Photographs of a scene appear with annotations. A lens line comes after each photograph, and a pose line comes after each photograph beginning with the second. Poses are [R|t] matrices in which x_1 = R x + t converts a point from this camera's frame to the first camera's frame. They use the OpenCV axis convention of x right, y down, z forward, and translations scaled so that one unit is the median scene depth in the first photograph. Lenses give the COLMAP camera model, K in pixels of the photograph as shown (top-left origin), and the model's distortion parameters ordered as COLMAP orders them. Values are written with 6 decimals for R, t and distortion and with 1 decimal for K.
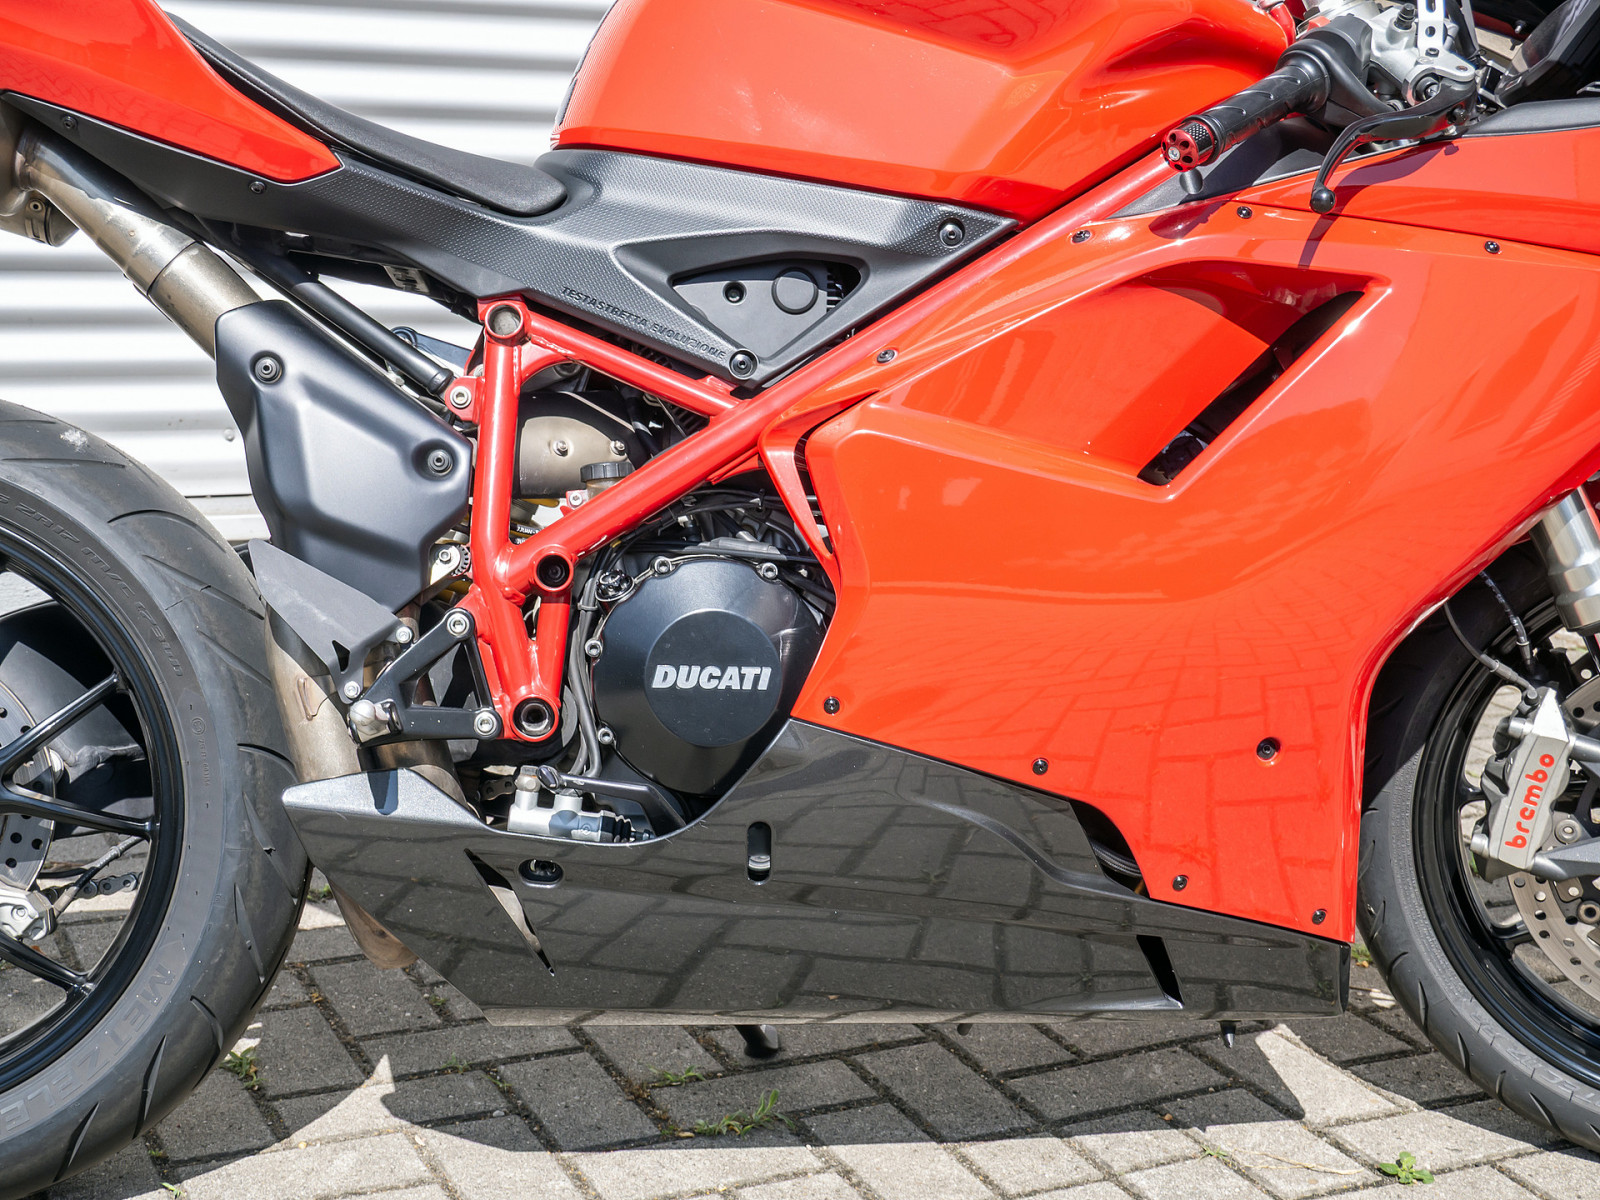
lens RADIAL K [[2284.8, 0, 801.8], [0, 2284.8, 596.4], [0, 0, 1]] dist [0.034251, 0.000000]
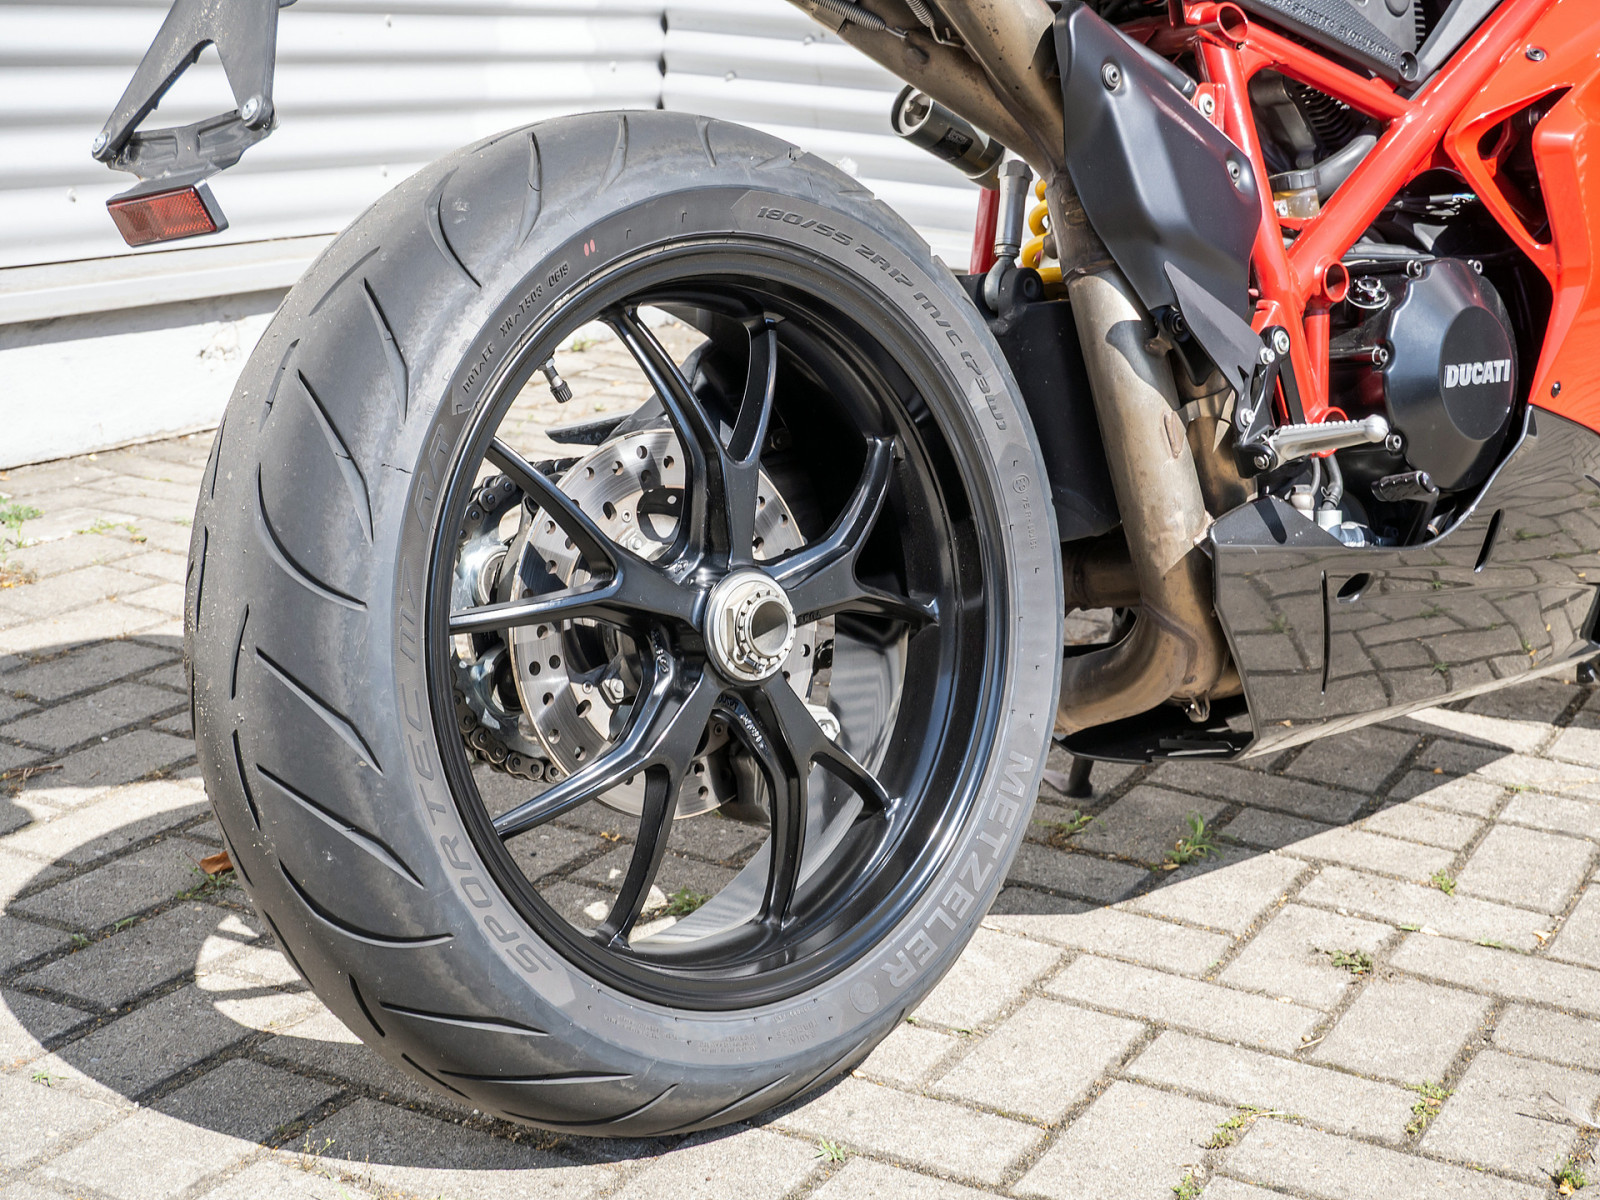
lens RADIAL K [[2618.3, 0, 802.7], [0, 2618.3, 603.1], [0, 0, 1]] dist [0.025599, 0.000000]
pose [[0.788576, -0.135852, 0.599744, -0.943637], [0.083069, 0.989886, 0.115002, -0.021451], [-0.609301, -0.040868, 0.791885, 0.239104]]
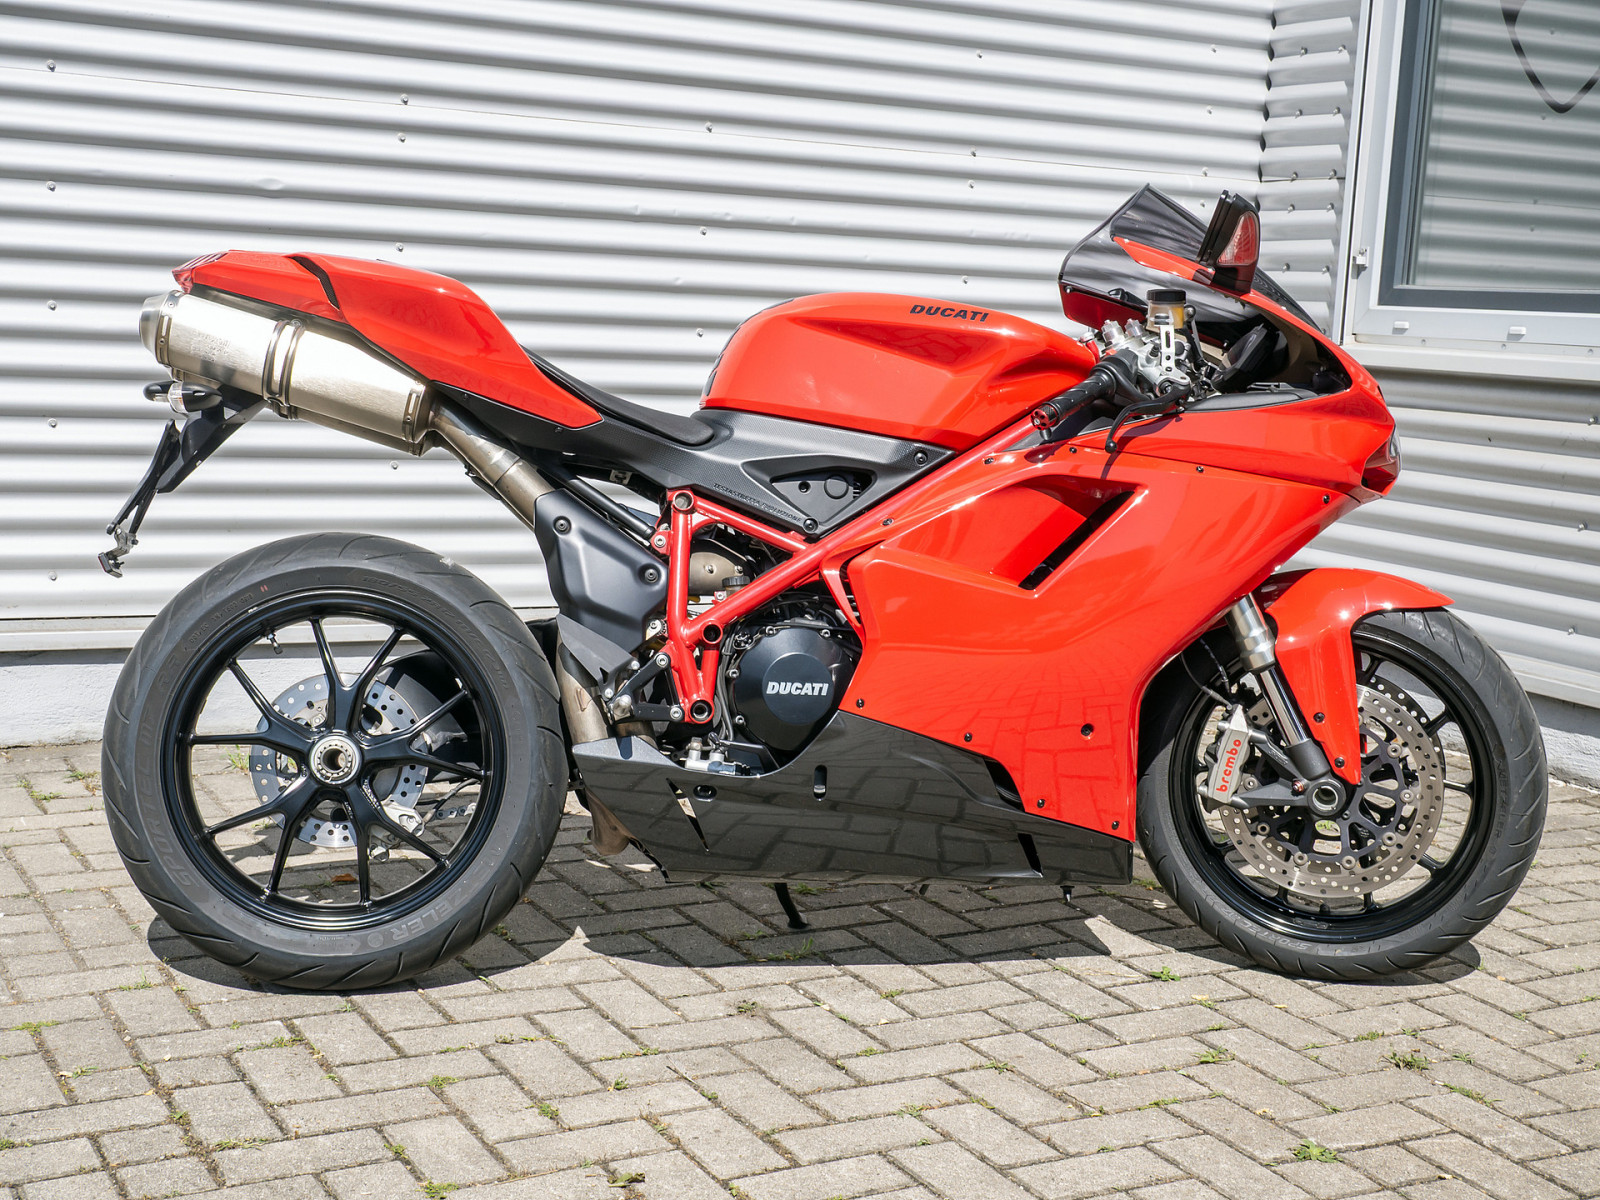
lens RADIAL K [[2067.8, 0, 794.1], [0, 2067.8, 596.3], [0, 0, 1]] dist [0.029876, 0.000000]
pose [[0.998845, 0.008336, 0.047315, -0.118128], [-0.005173, 0.997767, -0.066585, 0.069868], [-0.047765, 0.066263, 0.996658, -0.689426]]
